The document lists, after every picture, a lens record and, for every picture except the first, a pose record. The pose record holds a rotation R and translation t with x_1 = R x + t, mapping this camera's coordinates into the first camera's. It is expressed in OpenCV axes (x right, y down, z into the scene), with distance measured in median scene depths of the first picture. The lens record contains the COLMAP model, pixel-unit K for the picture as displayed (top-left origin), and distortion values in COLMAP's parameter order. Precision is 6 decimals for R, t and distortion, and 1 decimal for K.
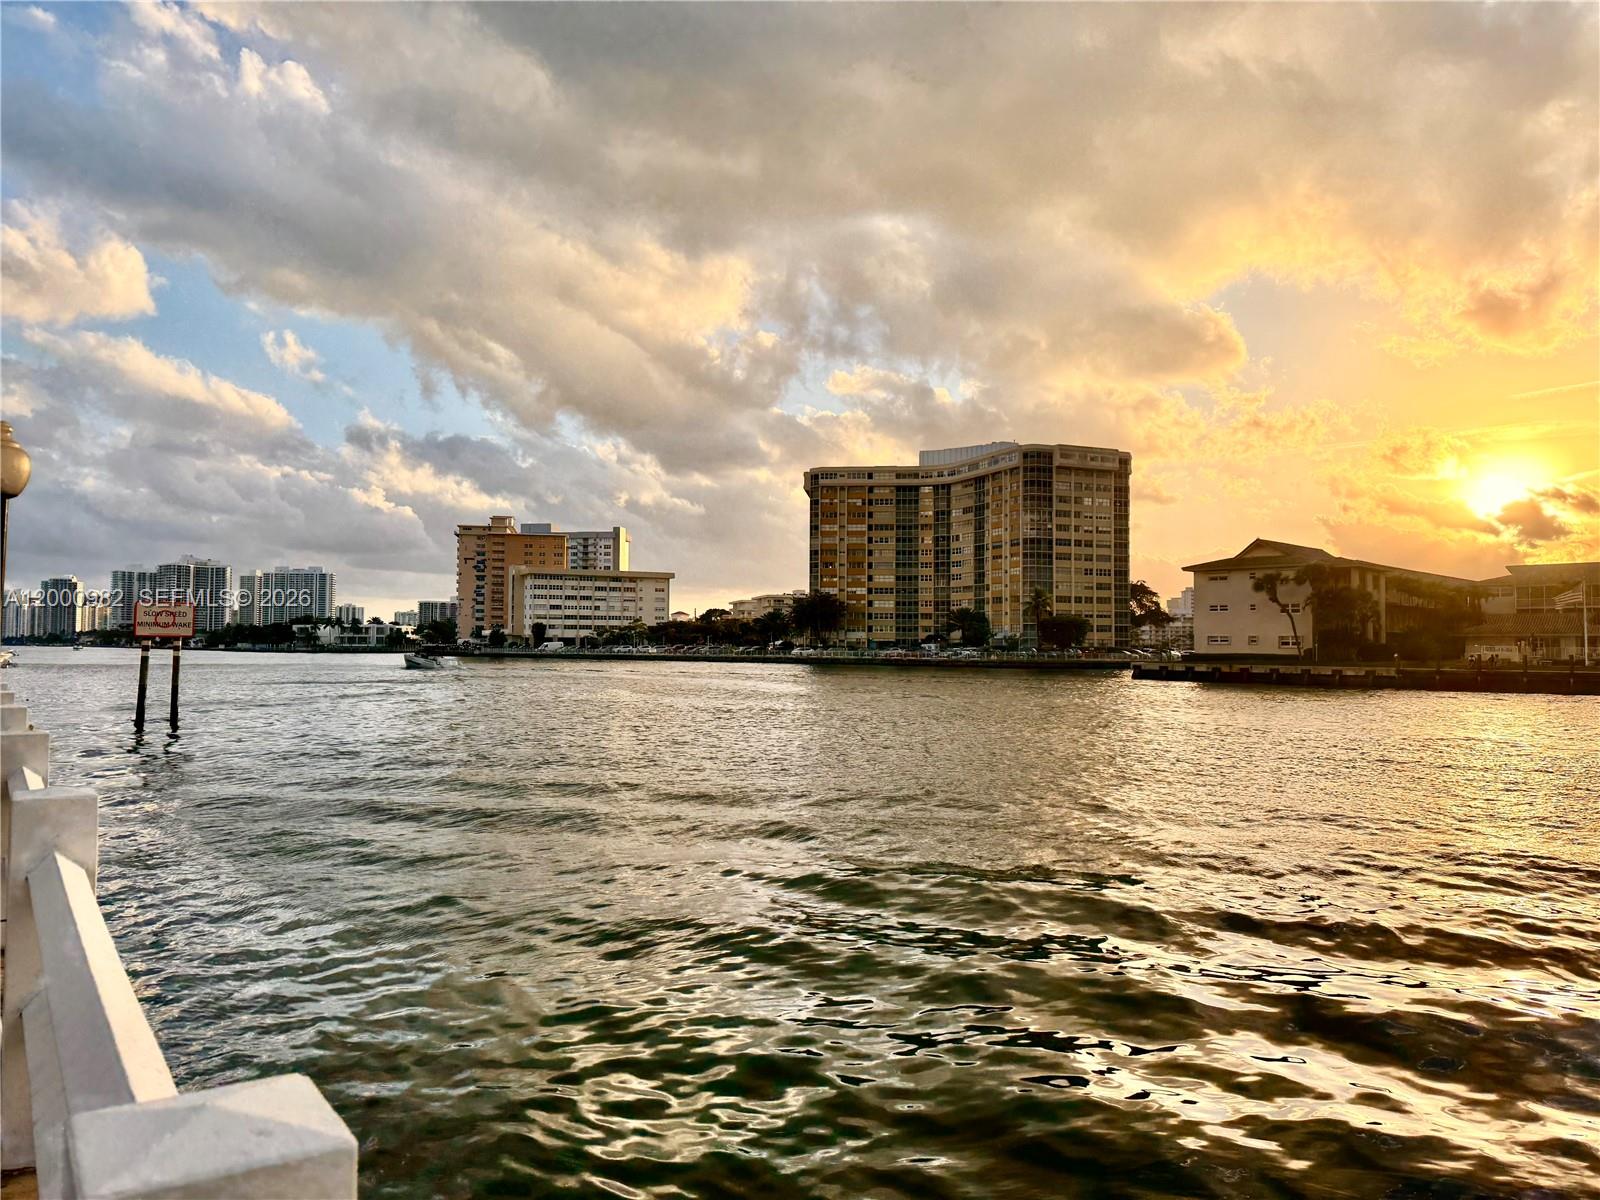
lens RADIAL K [[1095.1, 0, 809.0], [0, 1095.1, 614.0], [0, 0, 1]] dist [0.037484, -0.030317]
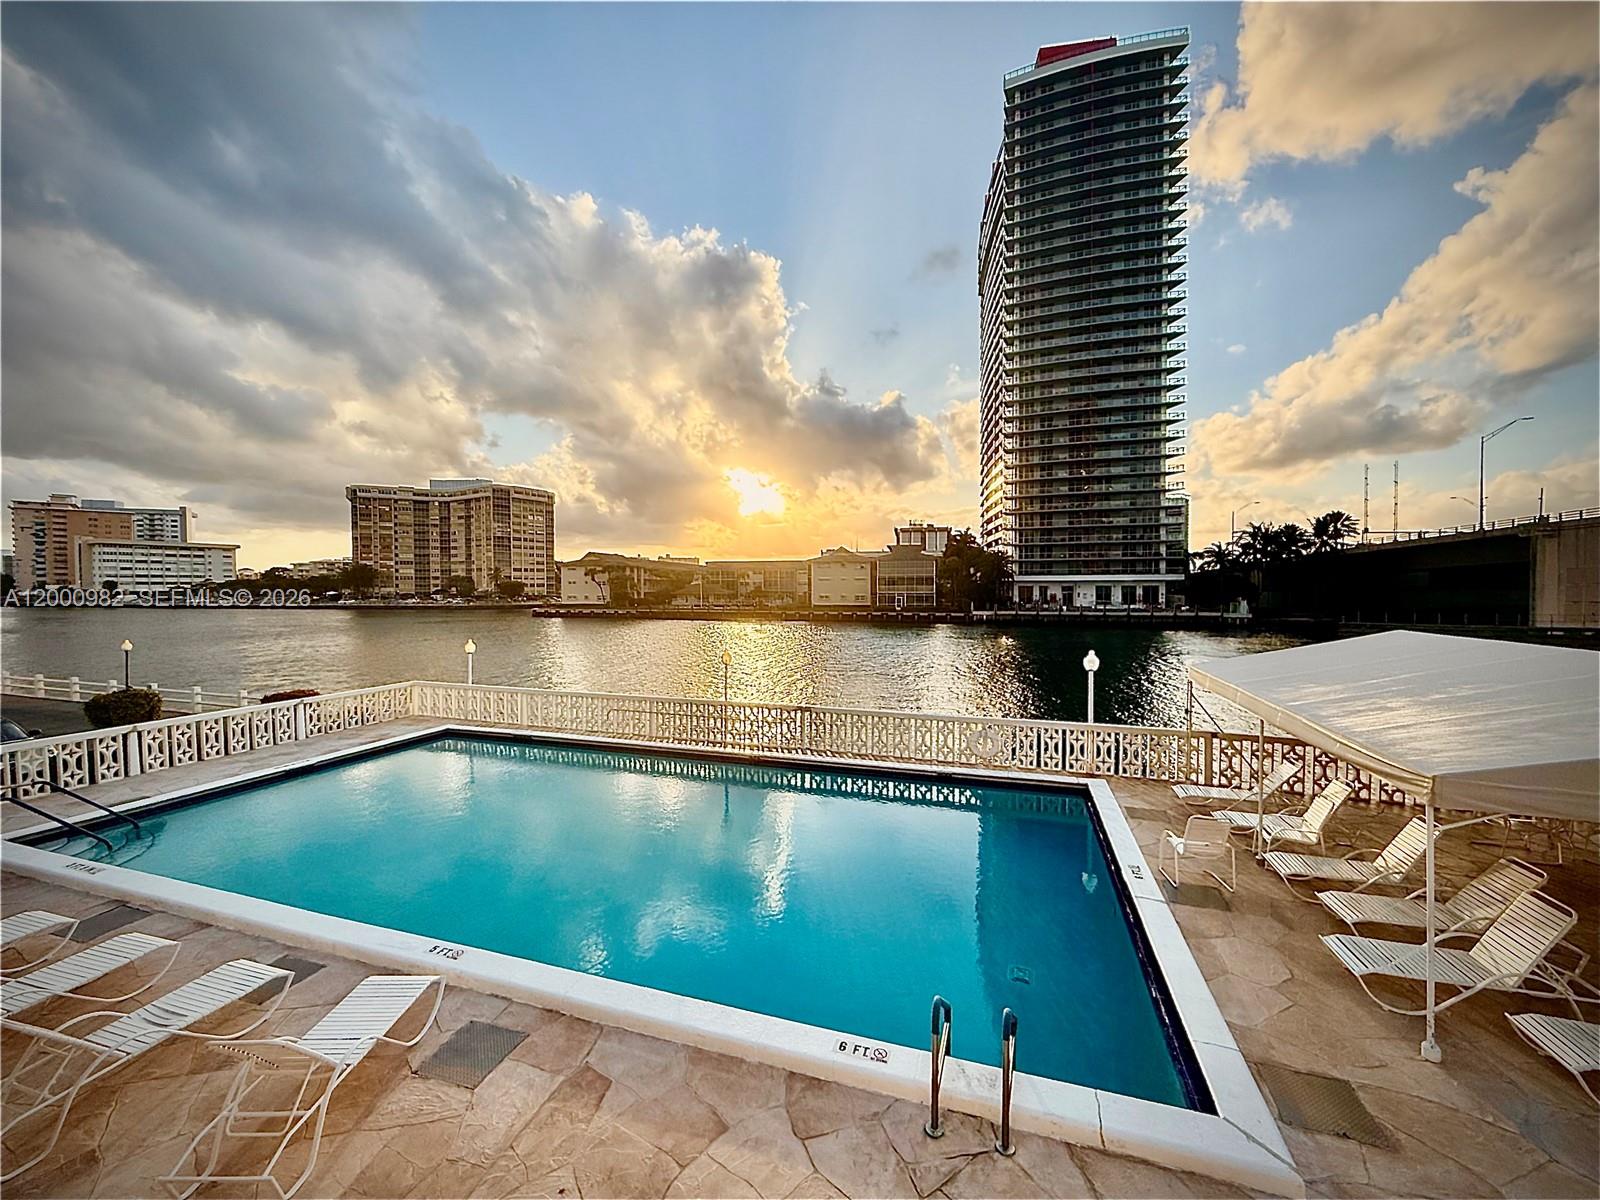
lens RADIAL K [[636.8, 0, 797.7], [0, 636.8, 603.1], [0, 0, 1]] dist [-0.000471, -0.000227]
pose [[0.826662, -0.023973, 0.562188, 0.014981], [-0.009075, 0.998394, 0.055919, -0.020868], [-0.562626, -0.051328, 0.825117, -0.156004]]
